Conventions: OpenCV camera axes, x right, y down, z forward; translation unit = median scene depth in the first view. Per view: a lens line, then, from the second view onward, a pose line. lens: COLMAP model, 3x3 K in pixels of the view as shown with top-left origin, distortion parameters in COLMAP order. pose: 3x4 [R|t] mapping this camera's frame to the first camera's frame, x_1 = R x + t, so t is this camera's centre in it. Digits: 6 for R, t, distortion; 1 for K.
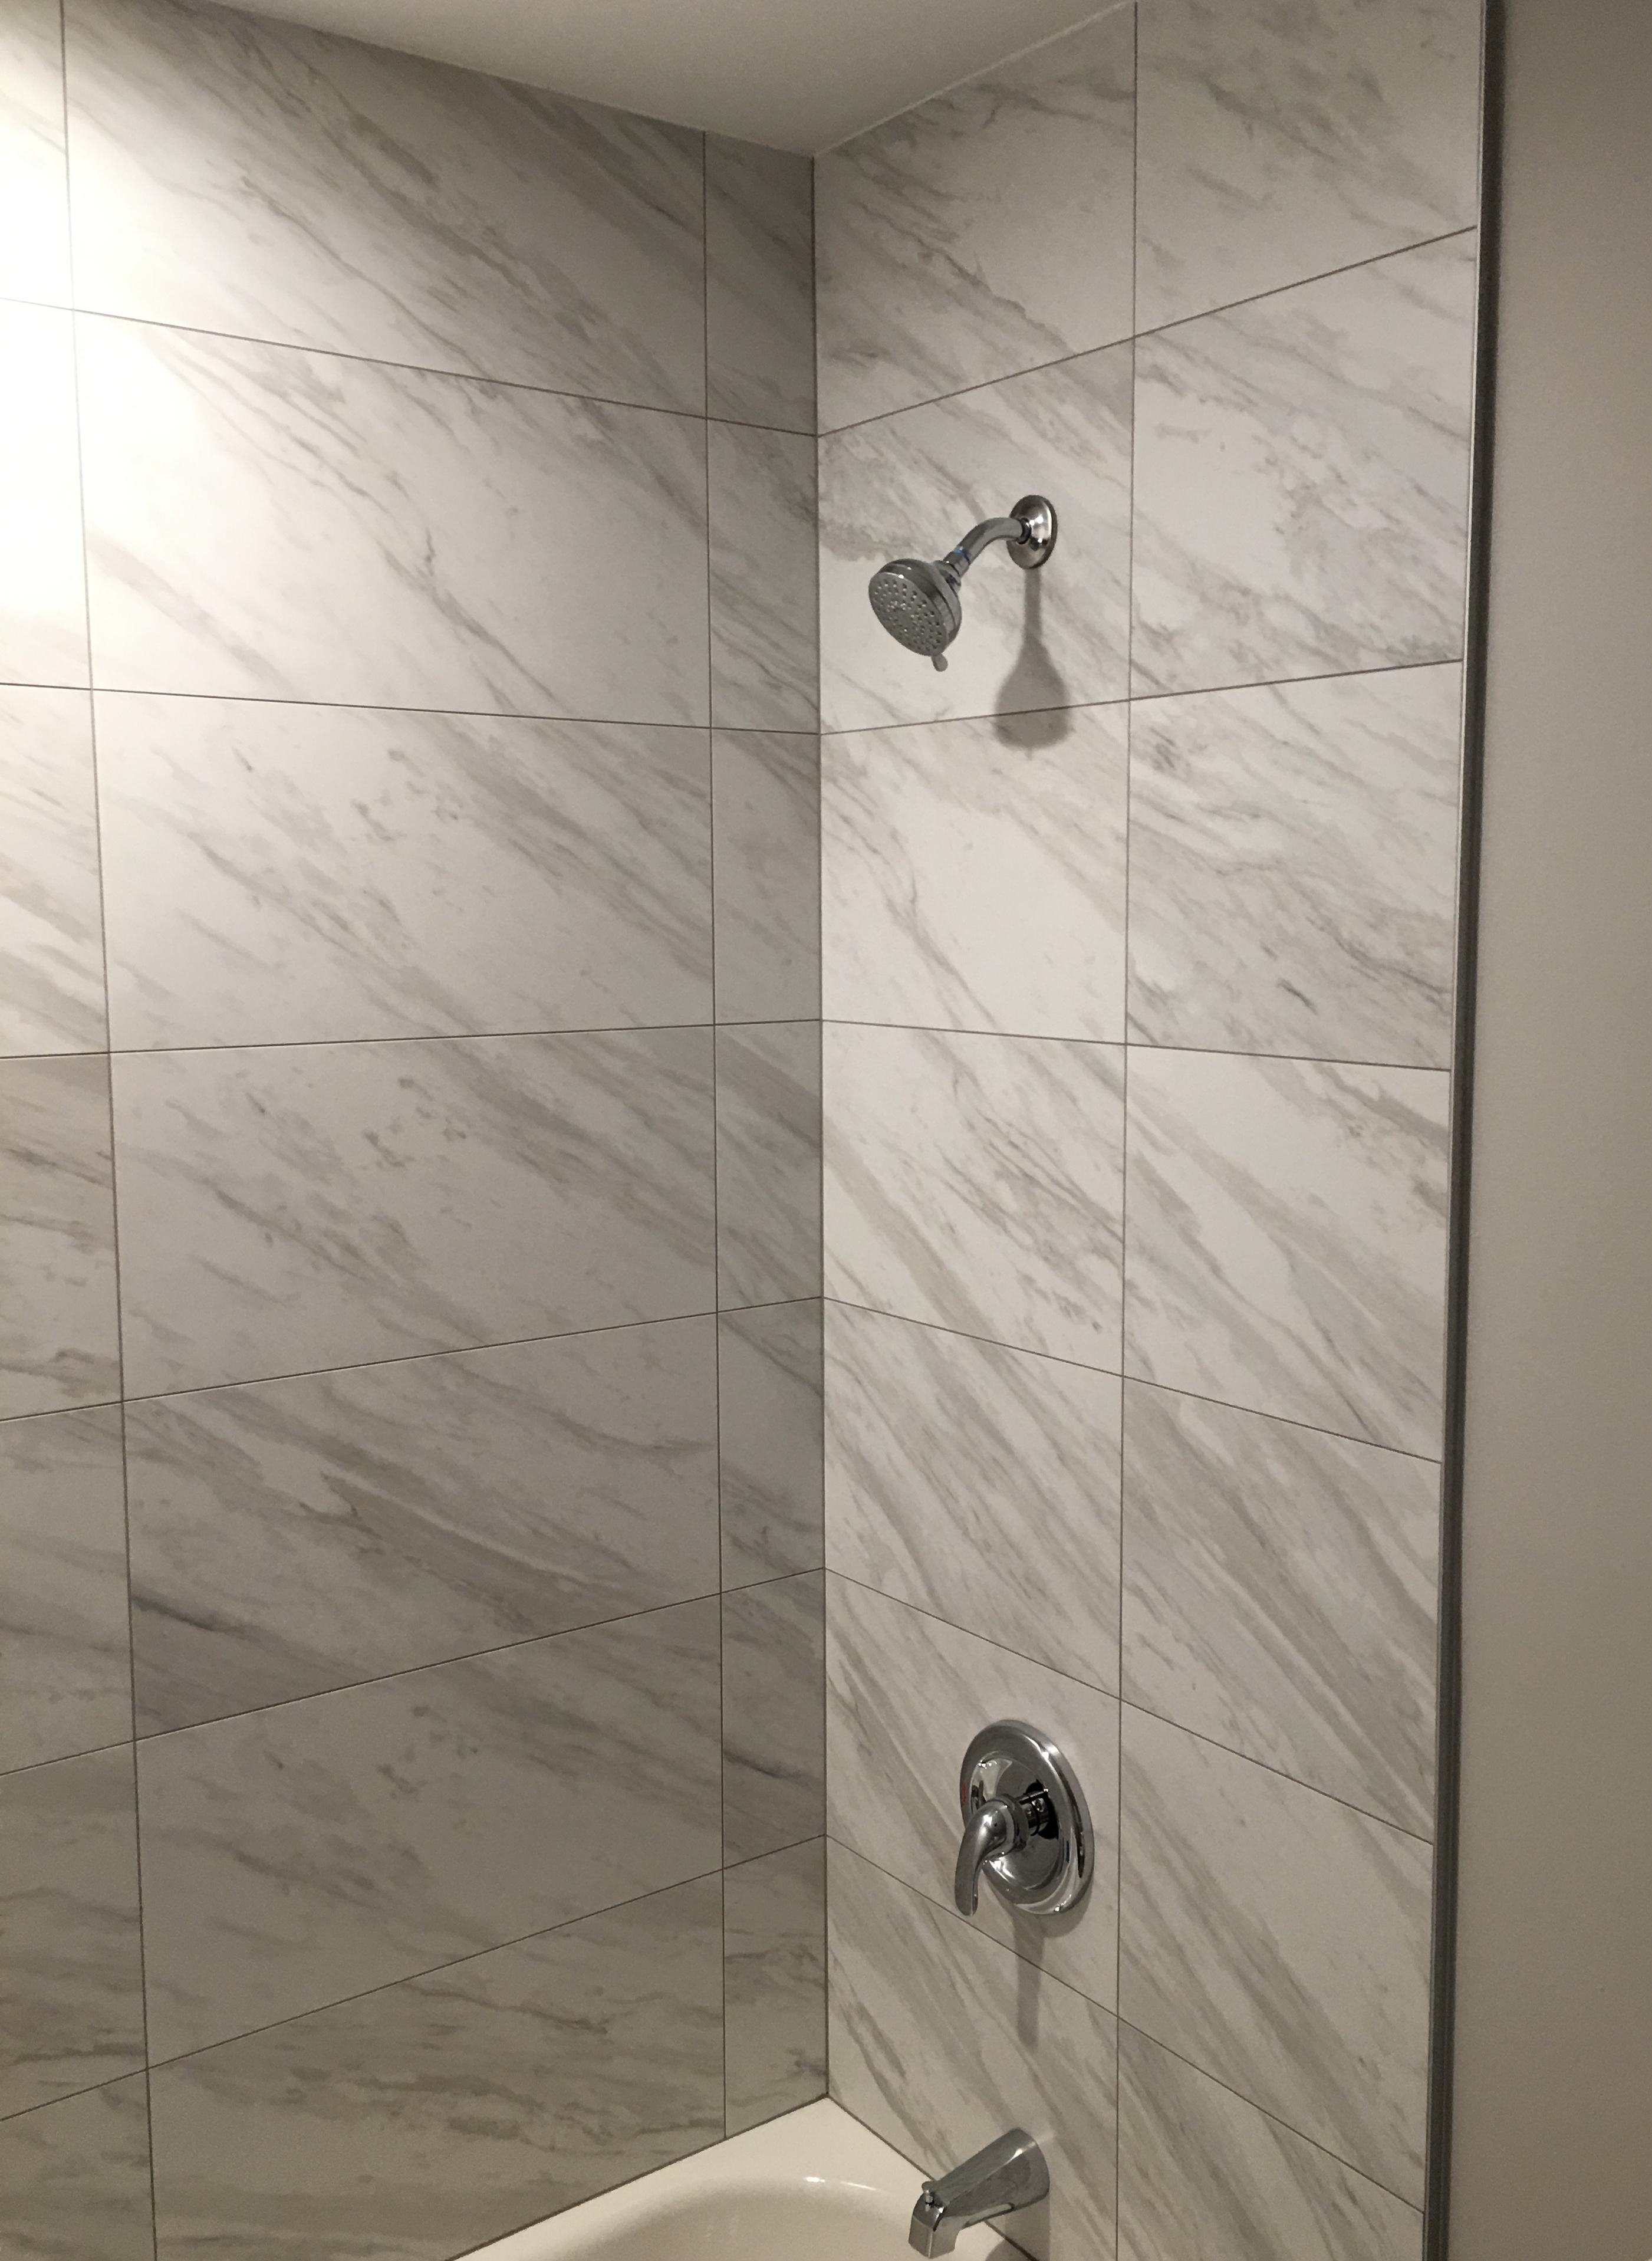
lens RADIAL K [[1976.9, 0, 826.0], [0, 1976.9, 1130.5], [0, 0, 1]] dist [0.097494, -0.133228]
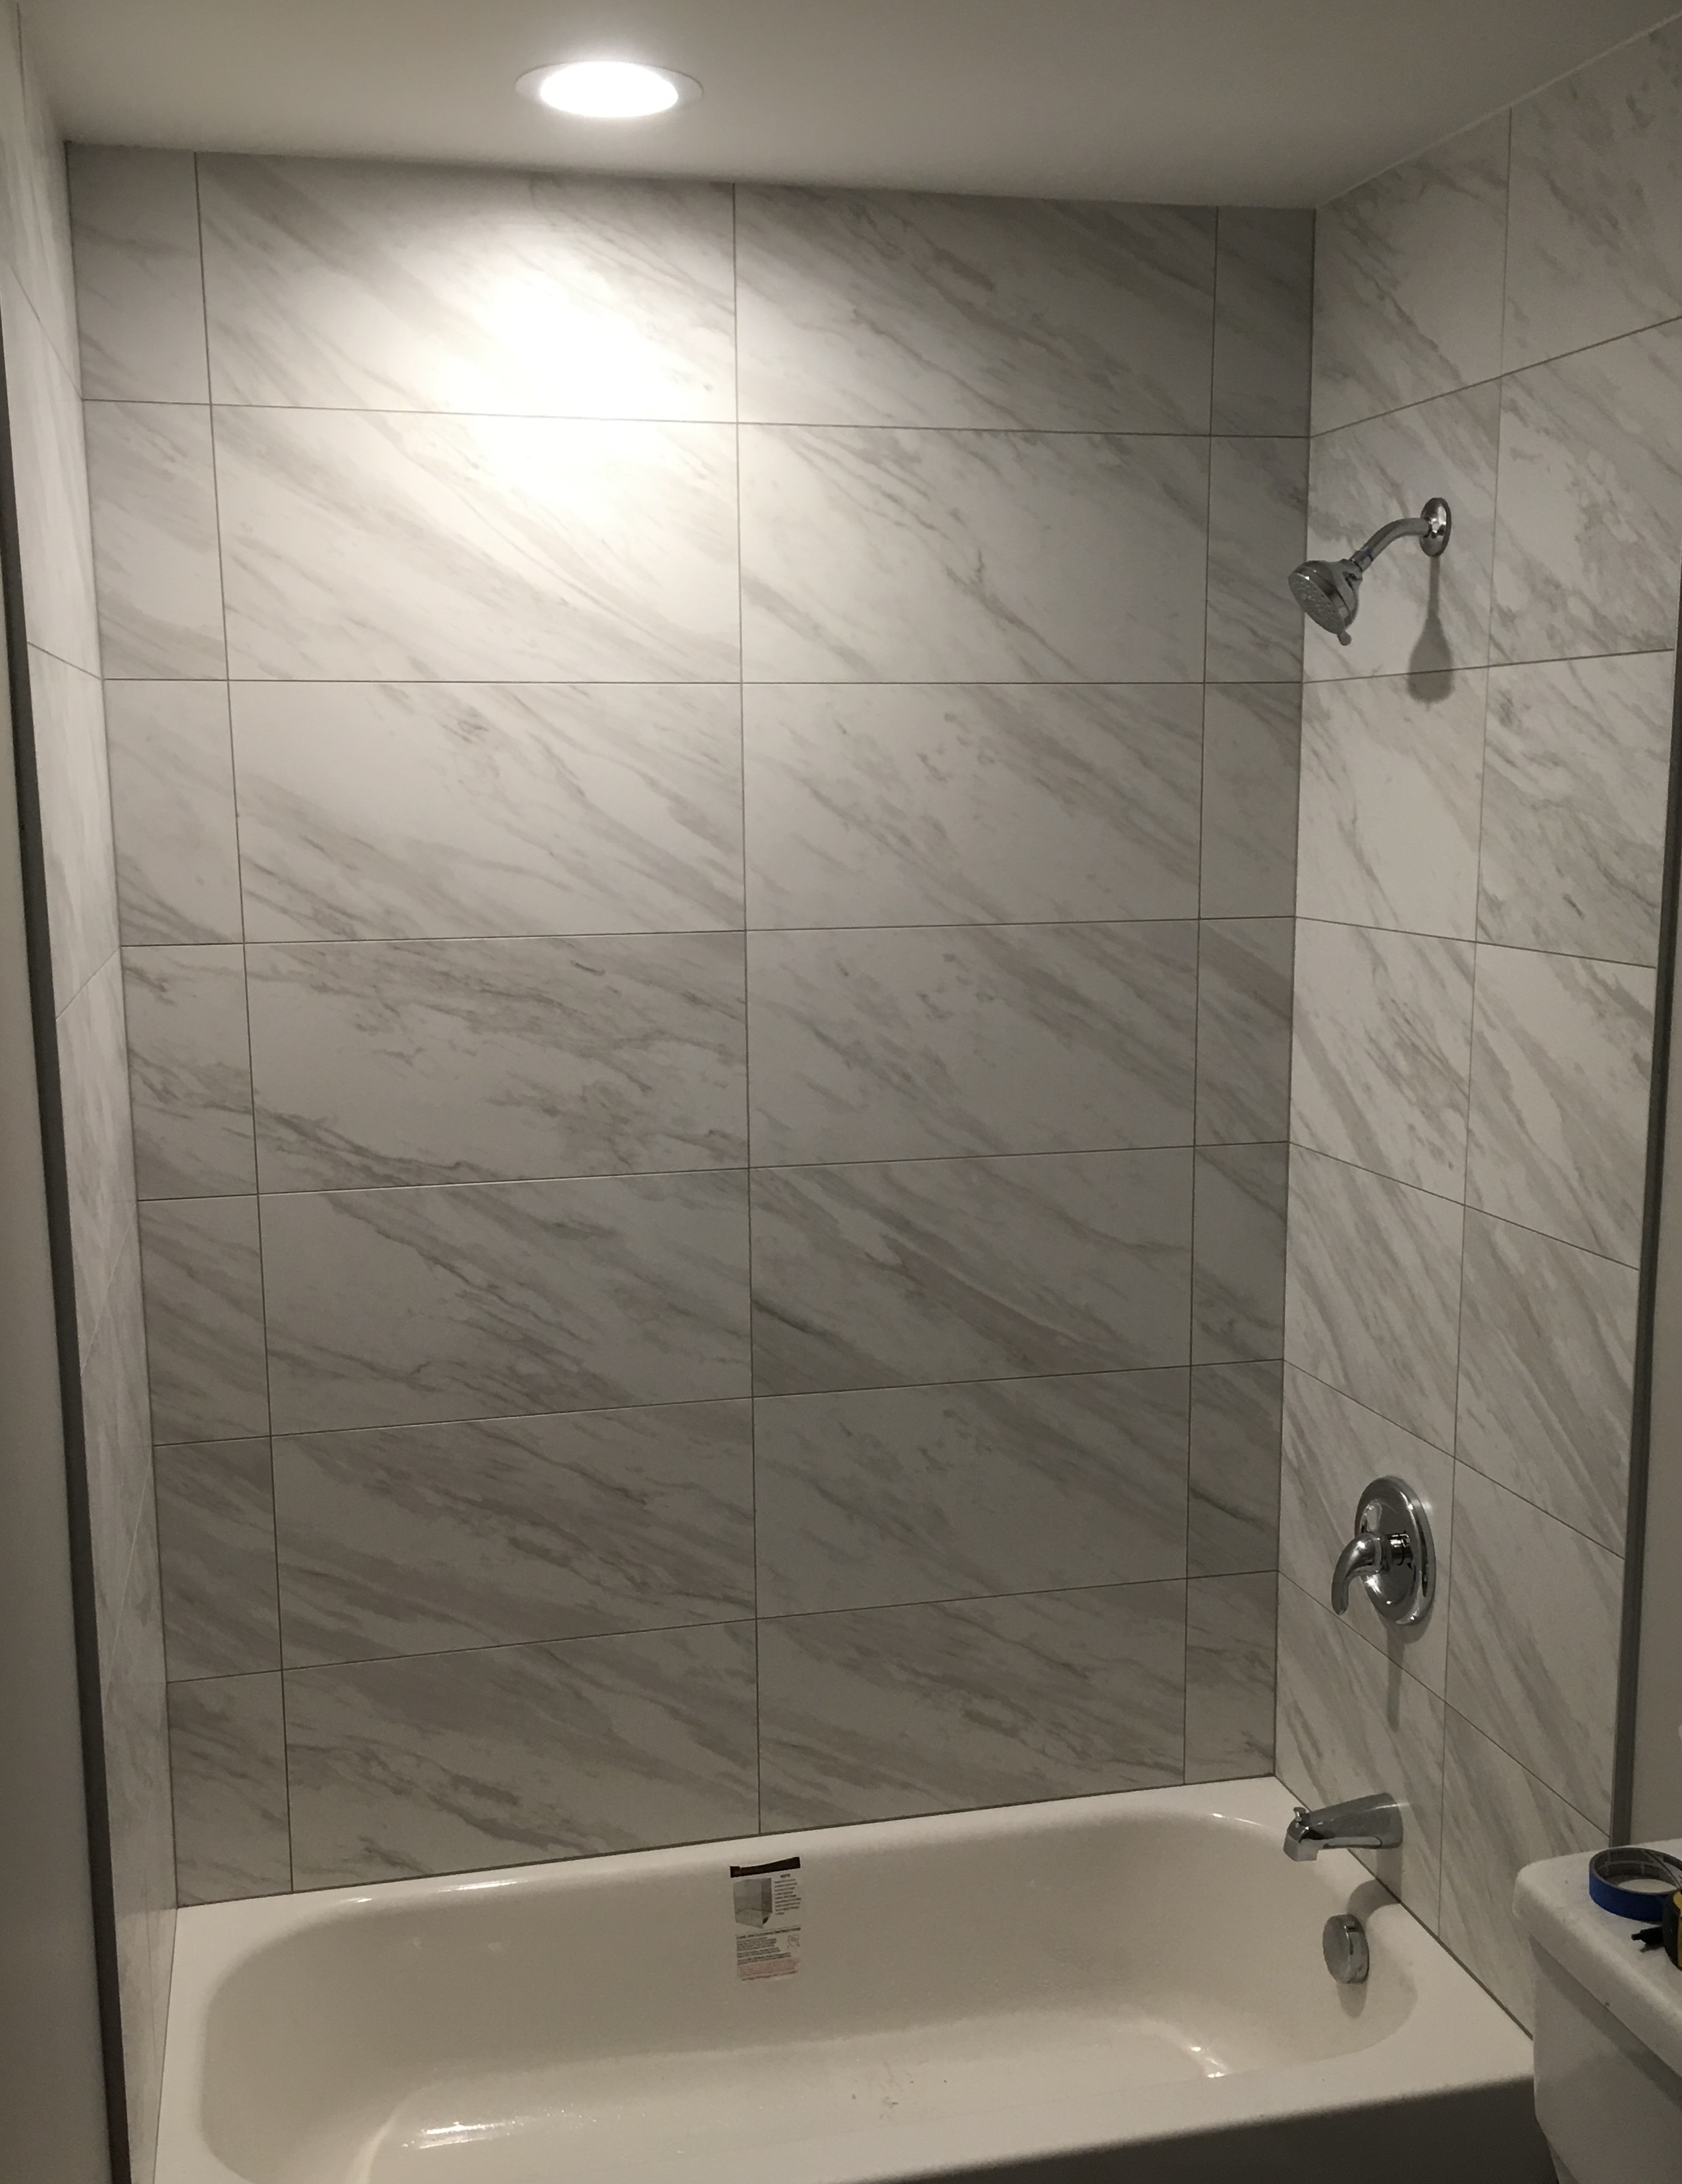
lens RADIAL K [[2238.0, 0, 841.4], [0, 2238.0, 1224.5], [0, 0, 1]] dist [0.070262, -0.016493]
pose [[0.920707, 0.075231, -0.382936, 0.329603], [-0.041030, 0.994466, 0.096720, 0.012889], [0.388093, -0.073339, 0.918698, -0.472068]]
